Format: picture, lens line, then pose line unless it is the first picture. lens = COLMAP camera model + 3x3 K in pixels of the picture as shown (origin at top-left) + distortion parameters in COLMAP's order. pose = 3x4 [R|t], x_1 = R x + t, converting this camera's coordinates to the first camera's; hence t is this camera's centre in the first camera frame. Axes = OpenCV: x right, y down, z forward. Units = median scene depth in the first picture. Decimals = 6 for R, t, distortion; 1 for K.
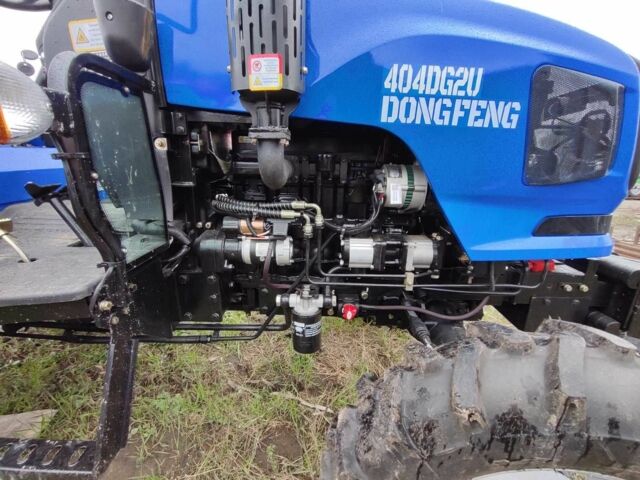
lens RADIAL K [[289.2, 0, 320.0], [0, 289.2, 240.0], [0, 0, 1]] dist [-0.001406, -0.000744]
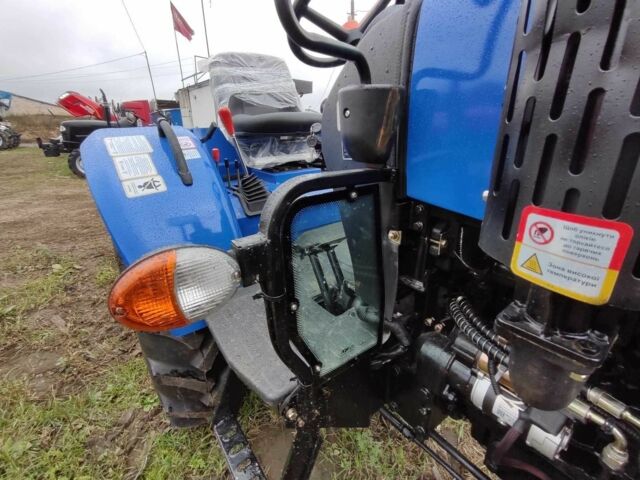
lens RADIAL K [[289.2, 0, 320.0], [0, 289.2, 240.0], [0, 0, 1]] dist [-0.001406, -0.000744]
pose [[0.591463, 0.249623, -0.766720, -0.061052], [-0.179597, 0.967771, 0.176536, -0.426579], [0.786077, 0.033286, 0.617232, 0.352032]]
